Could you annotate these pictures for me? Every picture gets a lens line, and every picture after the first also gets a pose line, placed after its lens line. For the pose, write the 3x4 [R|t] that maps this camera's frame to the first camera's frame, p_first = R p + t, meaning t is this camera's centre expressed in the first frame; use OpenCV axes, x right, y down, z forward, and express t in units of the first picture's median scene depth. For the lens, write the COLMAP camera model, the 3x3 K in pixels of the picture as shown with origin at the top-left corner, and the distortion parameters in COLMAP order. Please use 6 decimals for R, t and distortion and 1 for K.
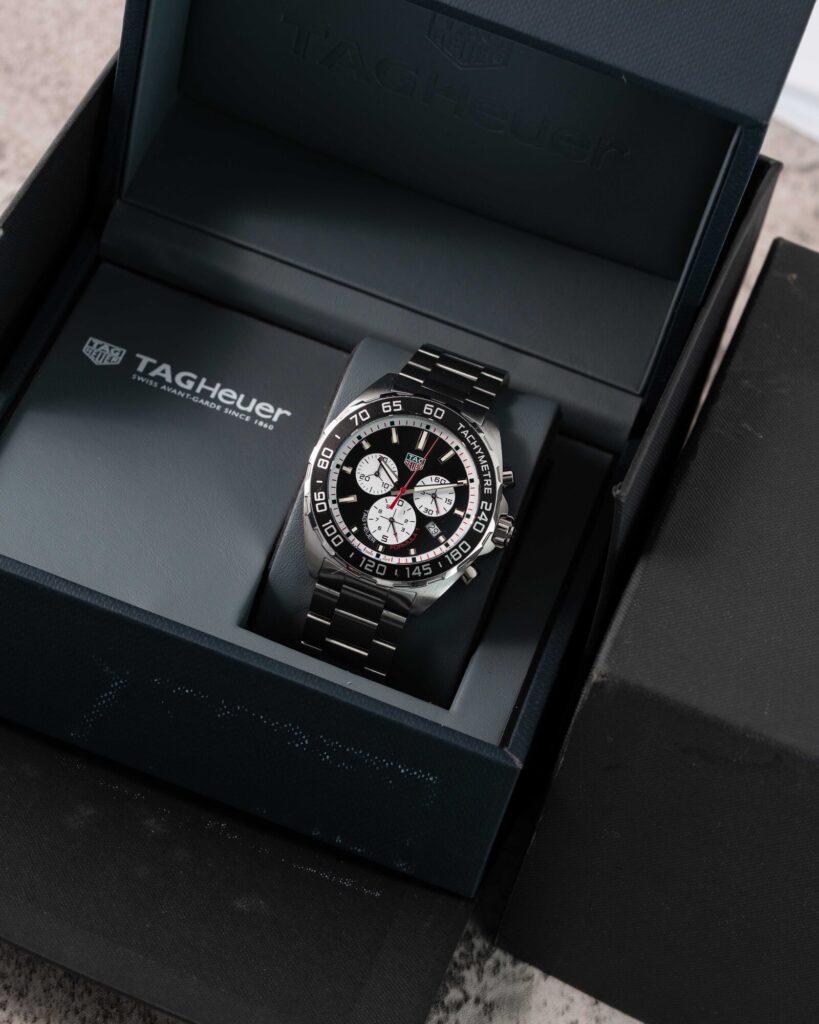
lens RADIAL K [[4537.7, 0, 409.0], [0, 4537.7, 512.4], [0, 0, 1]] dist [-0.278628, 0.000000]
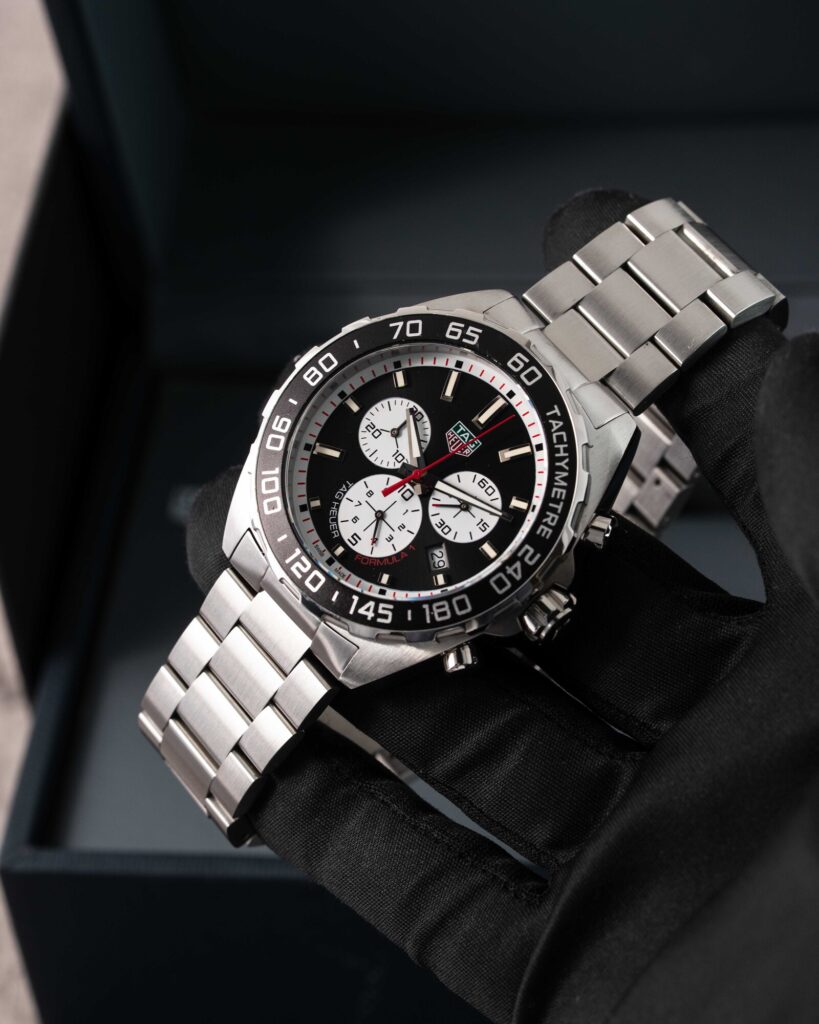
lens RADIAL K [[4537.7, 0, 408.9], [0, 4537.7, 509.9], [0, 0, 1]] dist [-0.278628, 0.000000]
pose [[0.857598, 0.388138, -0.337452, 0.189765], [-0.417367, 0.908604, -0.015615, 0.008391], [0.300549, 0.154233, 0.941213, 0.468452]]
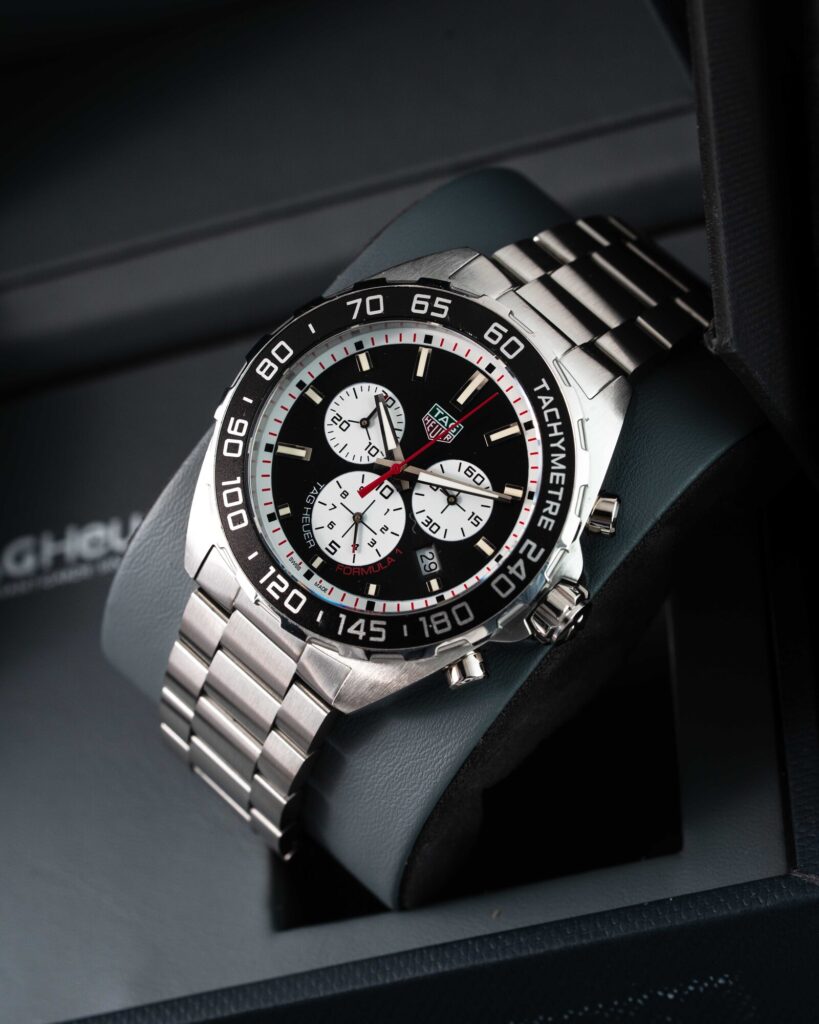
lens RADIAL K [[4537.7, 0, 408.5], [0, 4537.7, 512.9], [0, 0, 1]] dist [-0.278628, 0.000000]
pose [[0.905369, 0.320718, -0.278292, 0.141805], [-0.322600, 0.945676, 0.040328, -0.021056], [0.276107, 0.053266, 0.959650, 0.515644]]
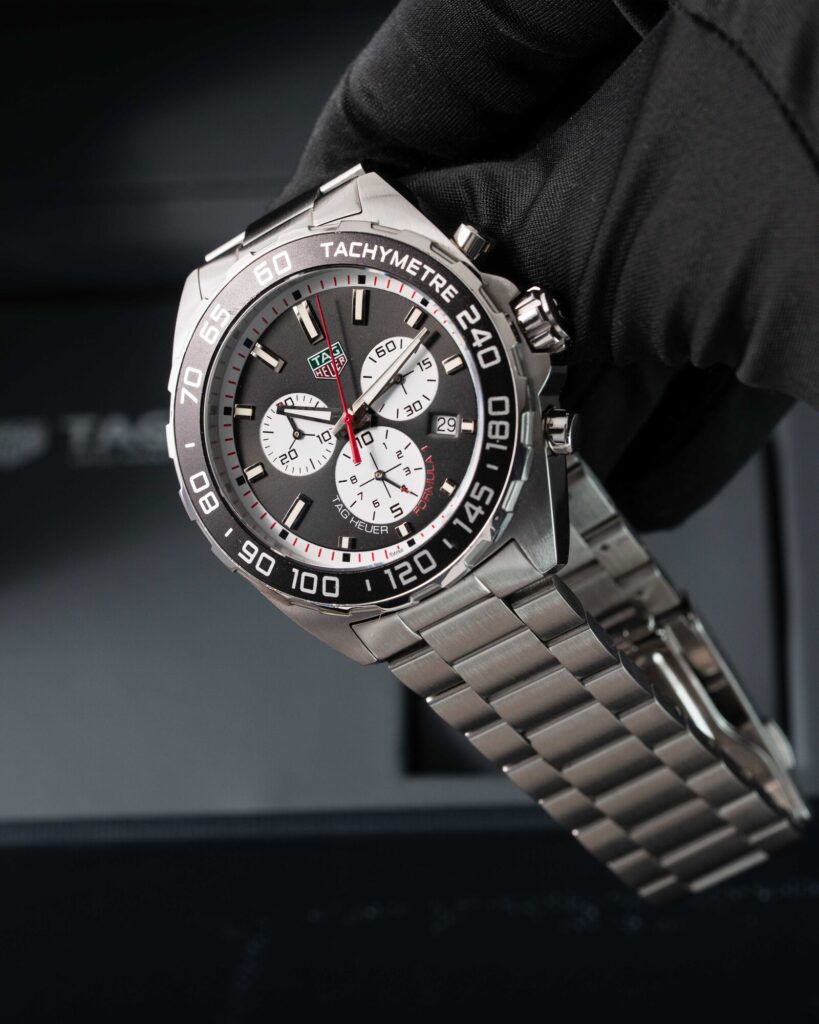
lens RADIAL K [[4537.7, 0, 409.5], [0, 4537.7, 511.1], [0, 0, 1]] dist [-0.278628, 0.000000]
pose [[0.614026, -0.734856, -0.288024, 0.139077], [0.730454, 0.667316, -0.145347, 0.079327], [0.299012, -0.121141, 0.946529, 0.527425]]
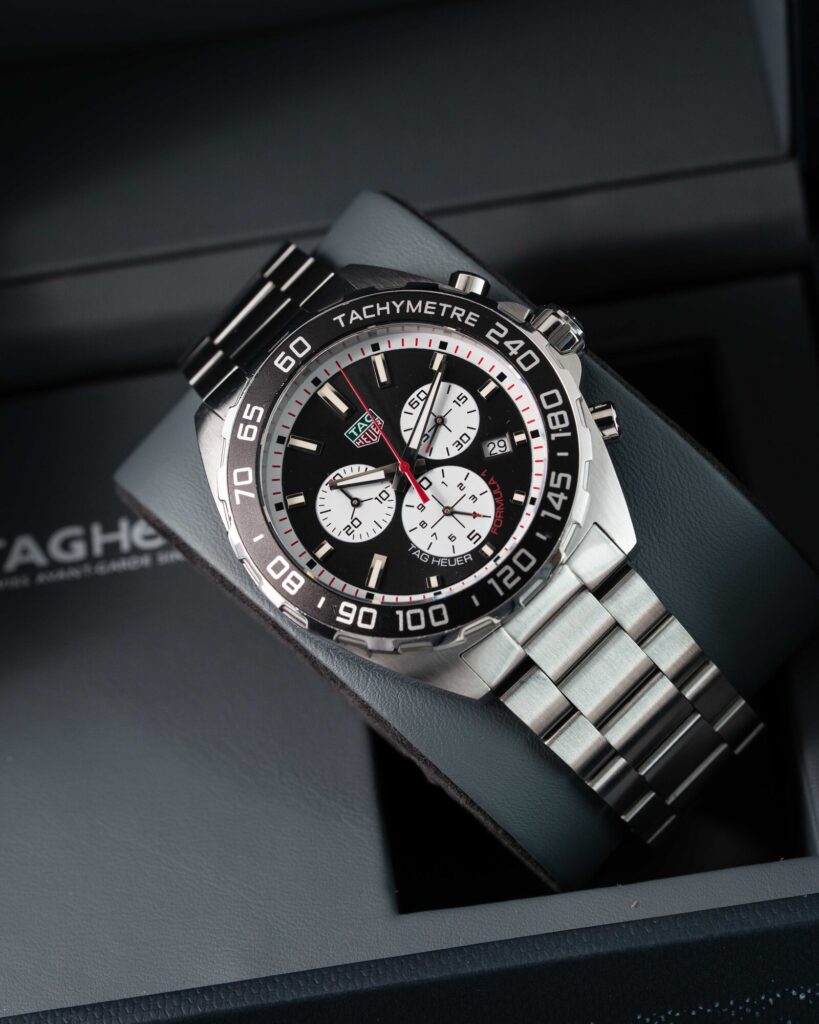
lens RADIAL K [[4537.7, 0, 409.9], [0, 4537.7, 512.3], [0, 0, 1]] dist [-0.278628, 0.000000]
pose [[0.415905, -0.899910, 0.131095, -0.073790], [0.907907, 0.402603, -0.116683, 0.058368], [0.052225, 0.167551, 0.984479, 0.488488]]
